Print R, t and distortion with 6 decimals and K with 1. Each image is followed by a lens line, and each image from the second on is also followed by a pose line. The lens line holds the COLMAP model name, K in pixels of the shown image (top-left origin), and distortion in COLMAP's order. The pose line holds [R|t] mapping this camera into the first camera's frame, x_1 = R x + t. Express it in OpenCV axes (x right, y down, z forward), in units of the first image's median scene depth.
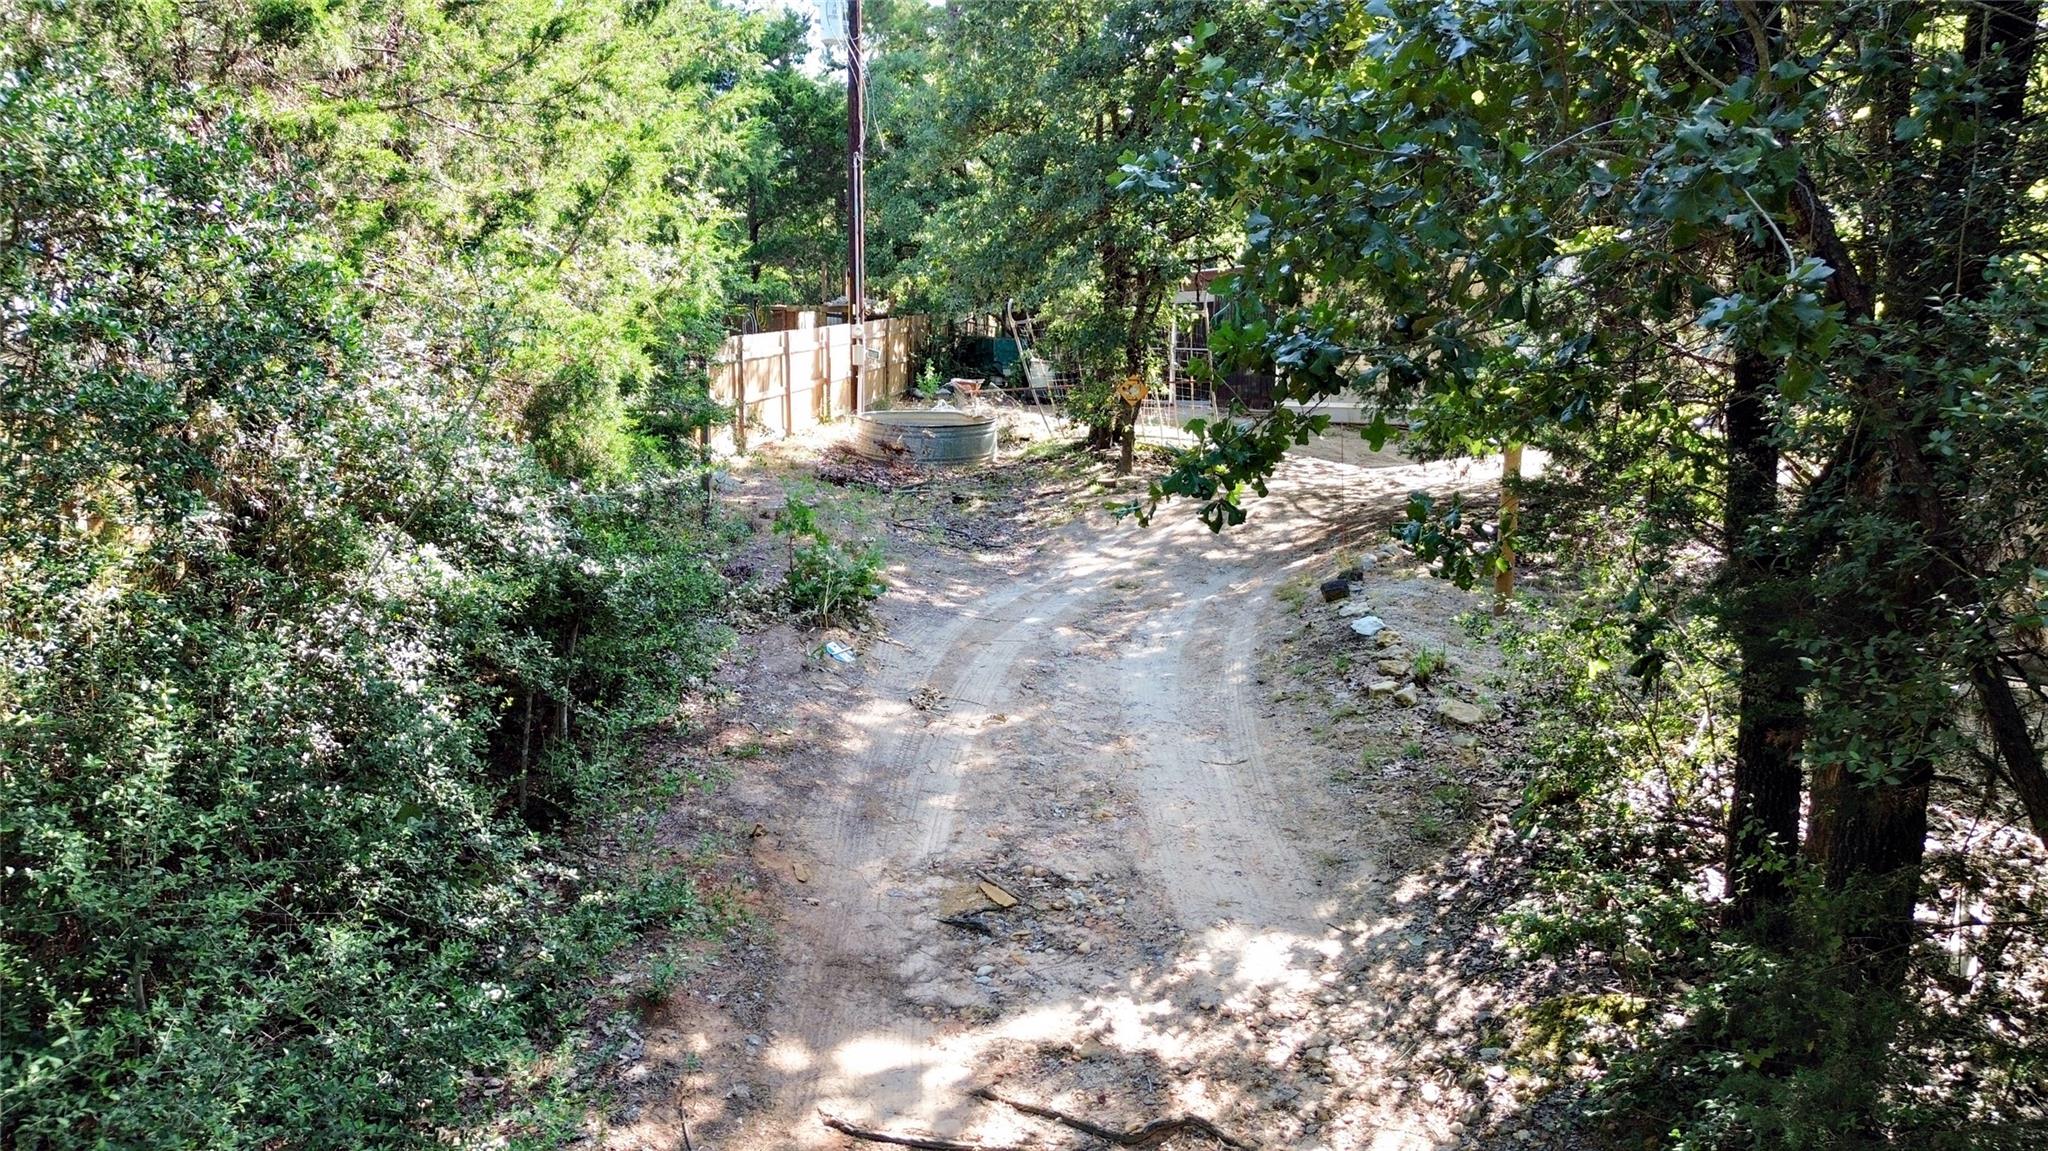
lens RADIAL K [[1438.7, 0, 1019.6], [0, 1438.7, 582.2], [0, 0, 1]] dist [0.071120, -0.039282]
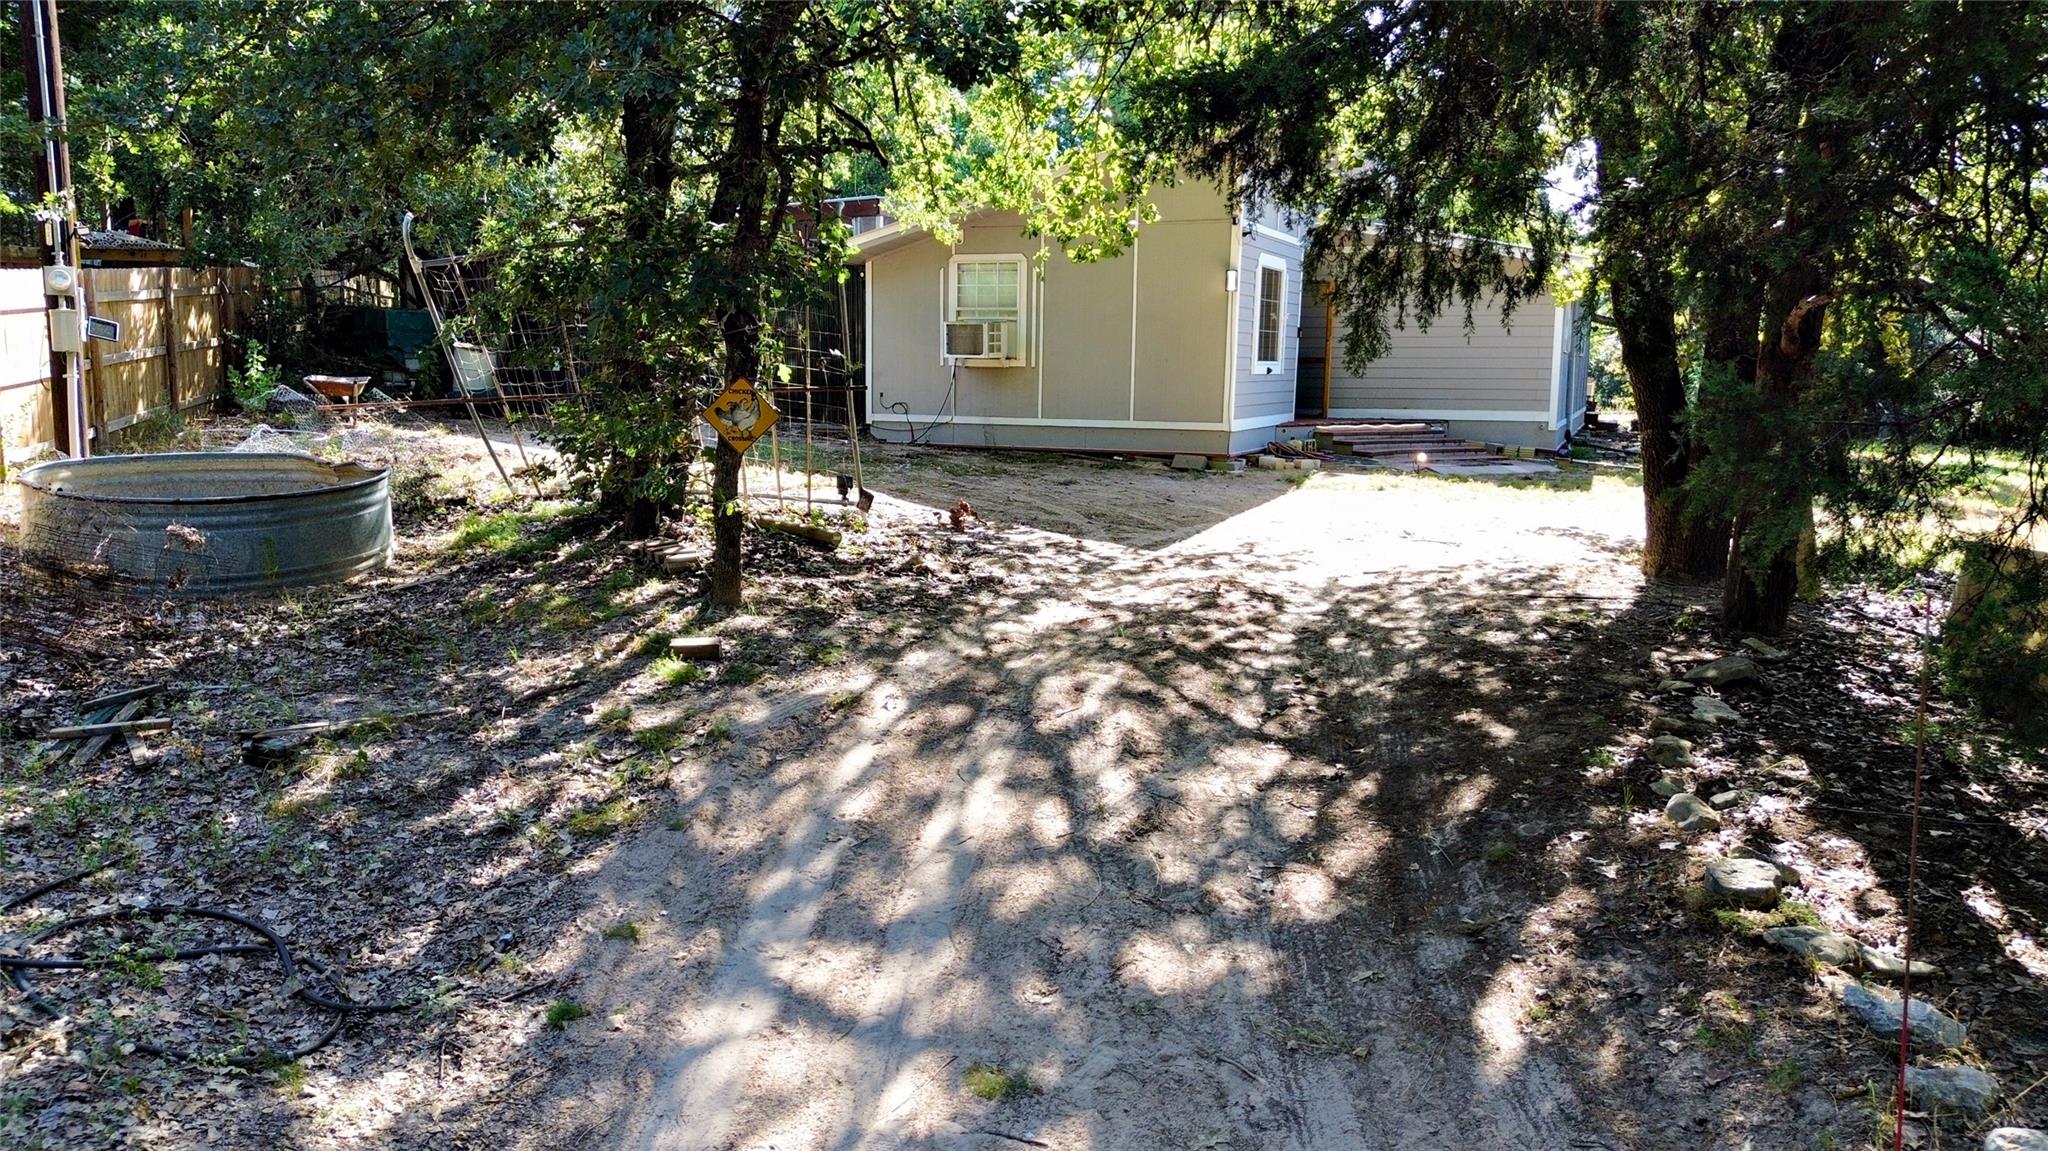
lens RADIAL K [[1438.7, 0, 1025.2], [0, 1438.7, 575.2], [0, 0, 1]] dist [0.071120, -0.039282]
pose [[0.927899, -0.058202, 0.368261, -0.000859], [0.057354, 0.998266, 0.013259, -0.073720], [-0.368394, 0.008818, 0.929628, 0.488665]]
